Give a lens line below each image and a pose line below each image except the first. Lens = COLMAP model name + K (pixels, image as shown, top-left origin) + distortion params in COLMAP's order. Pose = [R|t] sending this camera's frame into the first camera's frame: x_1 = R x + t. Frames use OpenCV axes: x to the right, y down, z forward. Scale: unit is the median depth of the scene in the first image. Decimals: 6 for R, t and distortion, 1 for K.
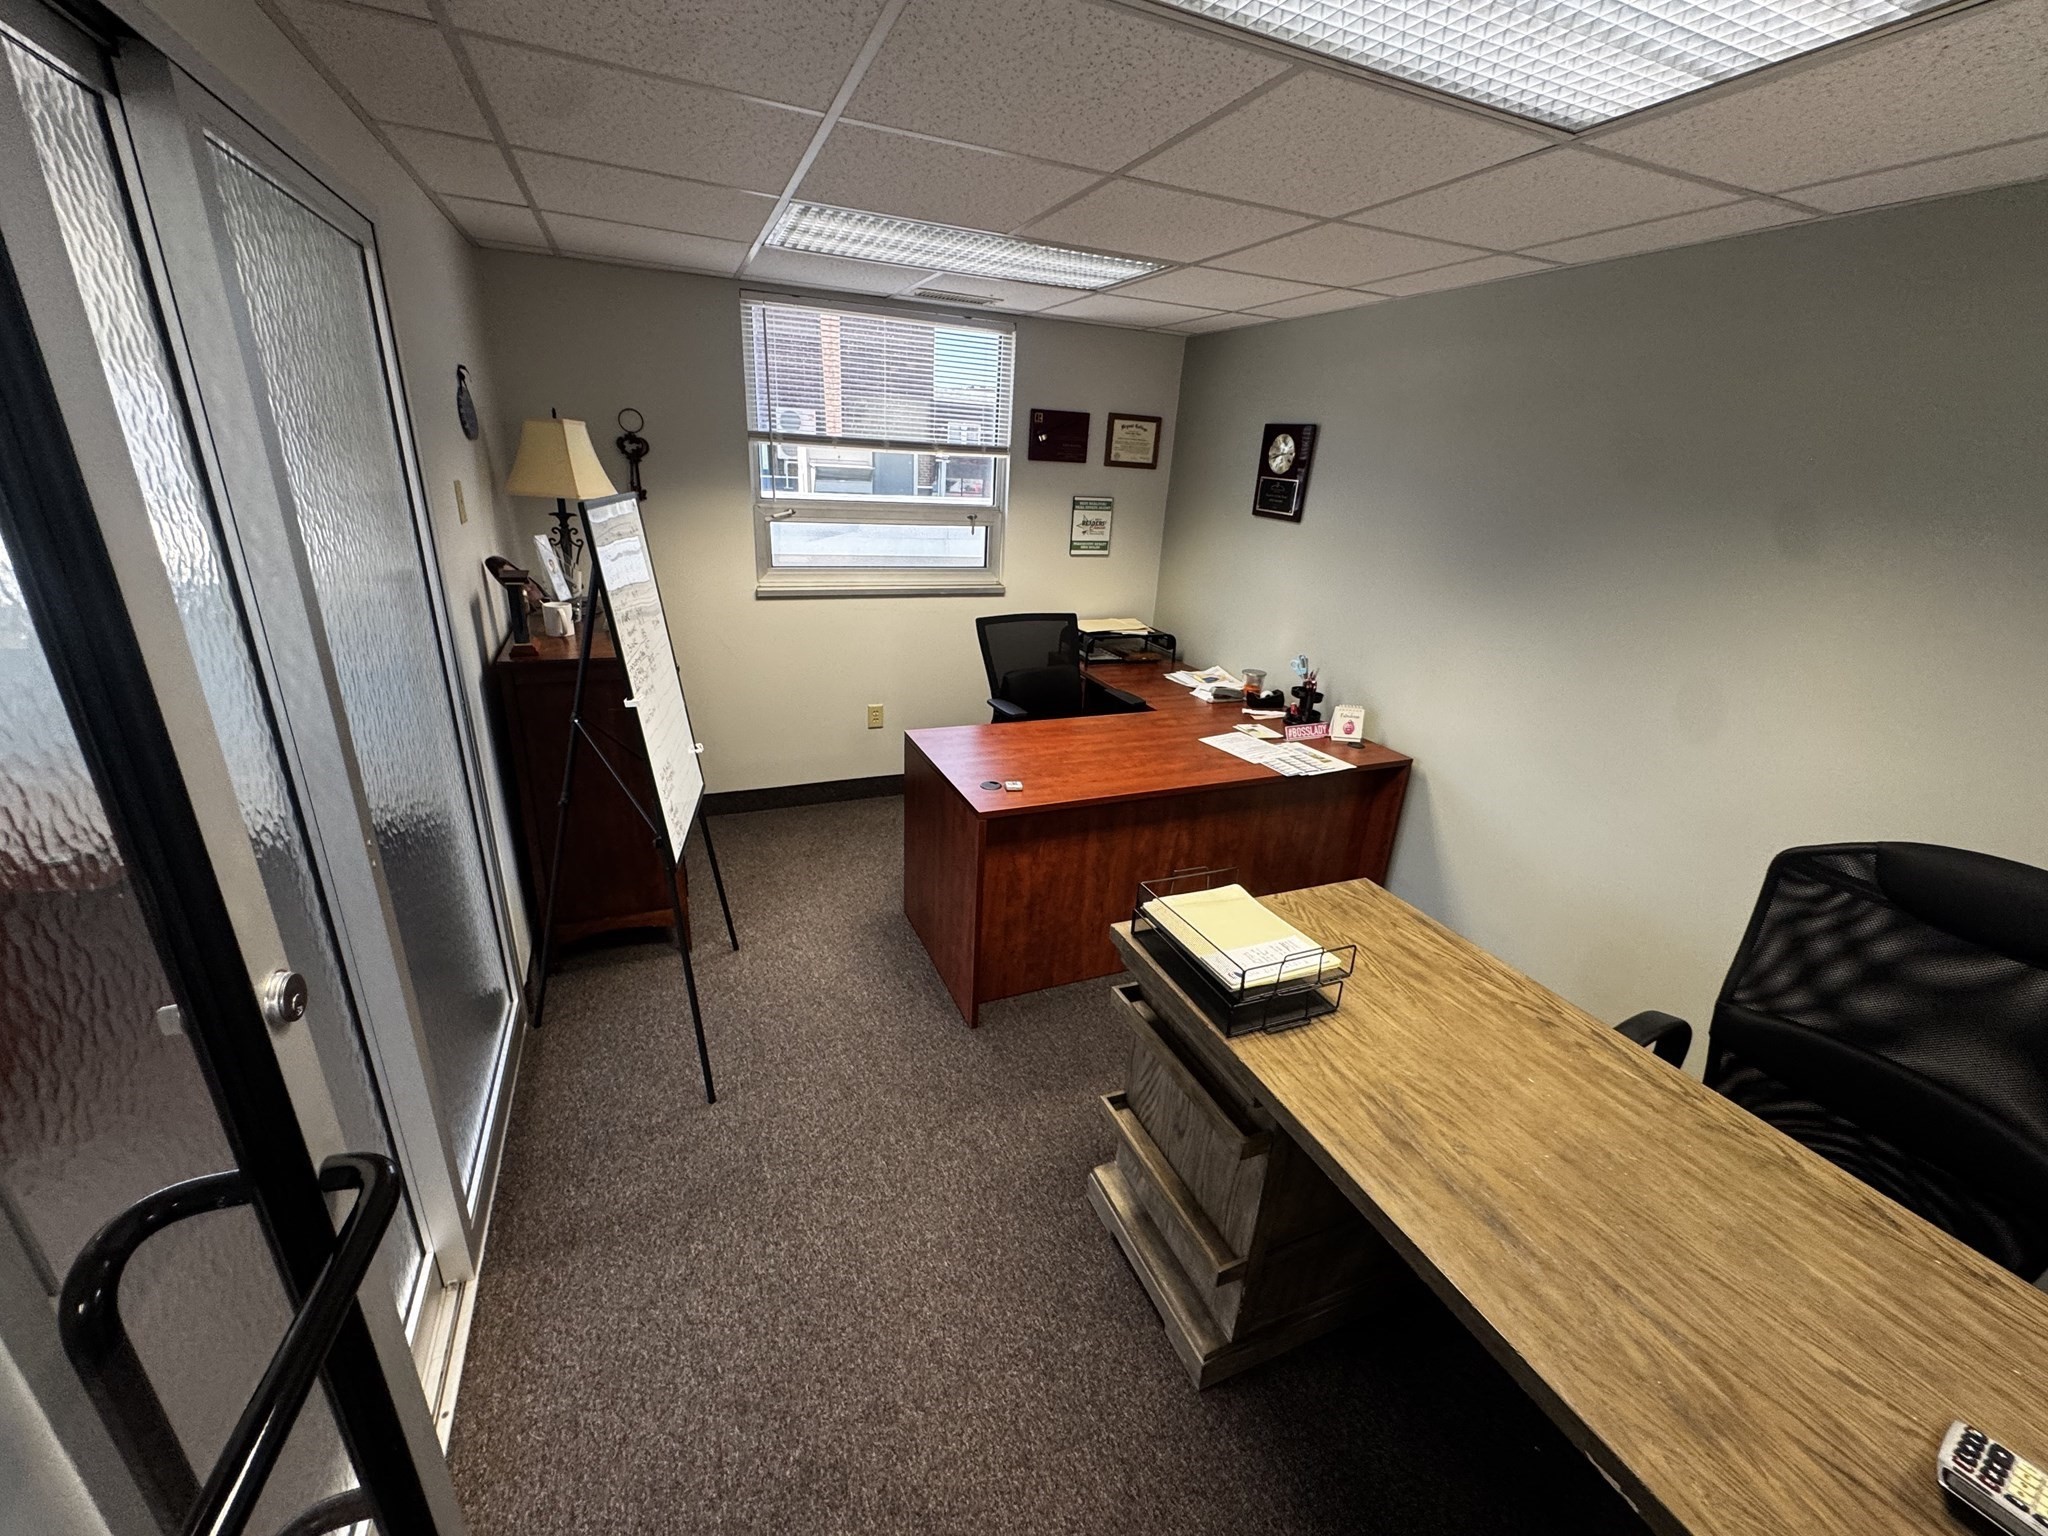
lens RADIAL K [[810.0, 0, 1019.2], [0, 810.0, 750.1], [0, 0, 1]] dist [0.000379, 0.000004]
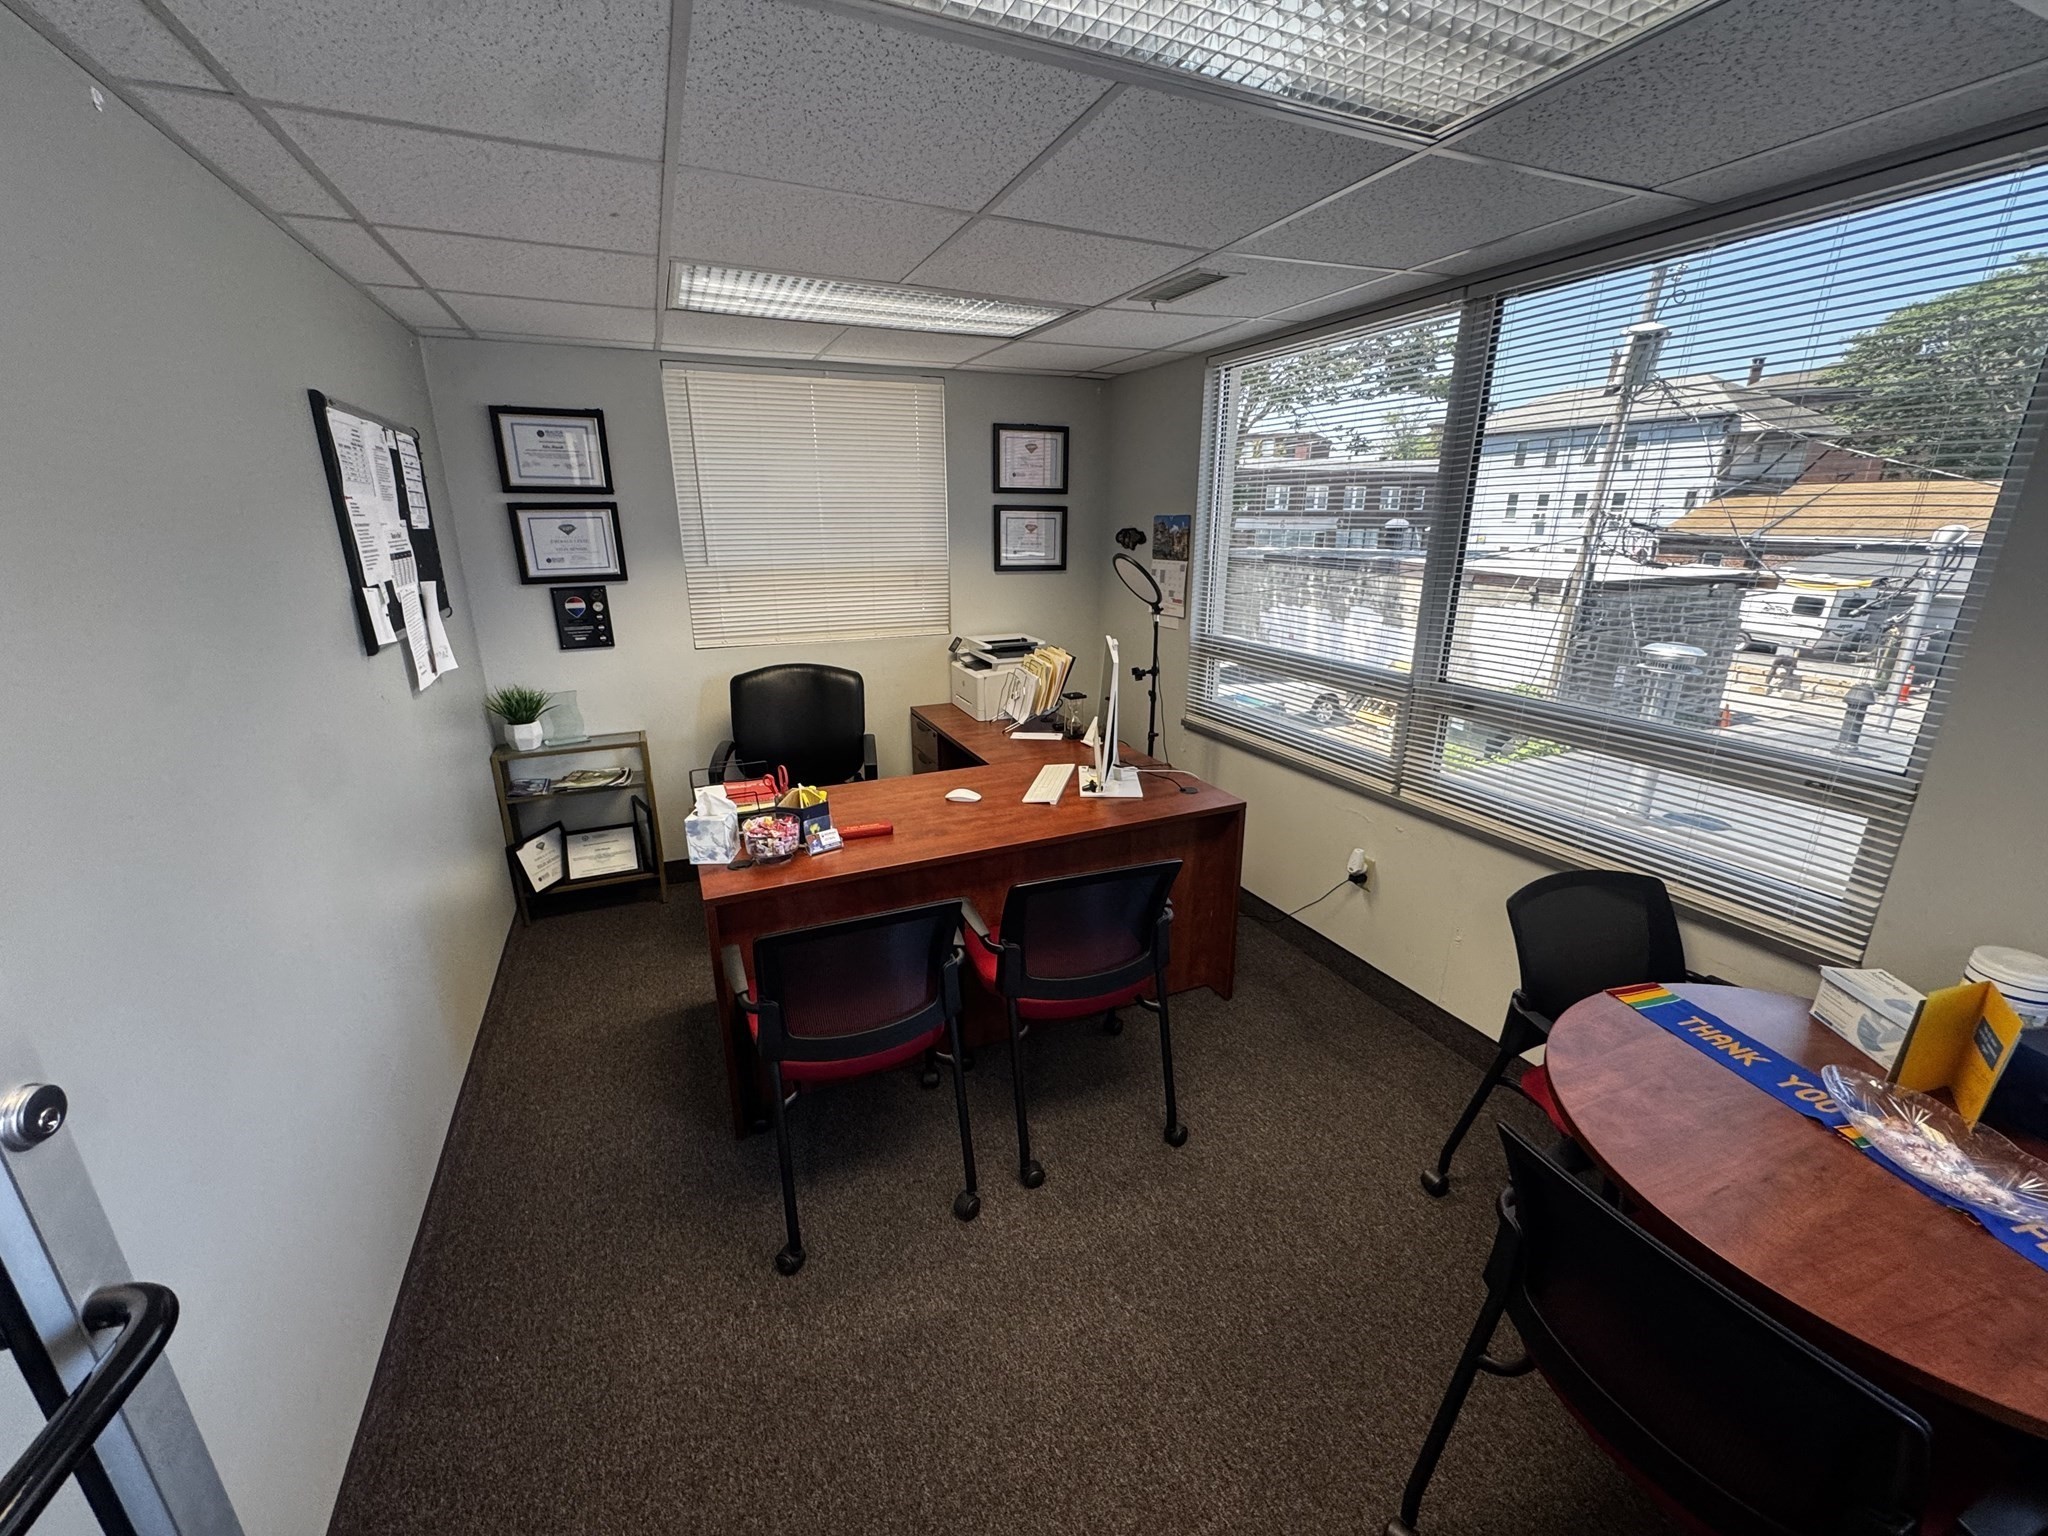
lens RADIAL K [[810.6, 0, 1024.0], [0, 810.6, 768.0], [0, 0, 1]] dist [0.000996, 0.000145]
pose [[0.998856, -0.033875, -0.033746, 0.207357], [0.032261, 0.998361, -0.047262, -0.006021], [0.035291, 0.046119, 0.998312, 0.077992]]
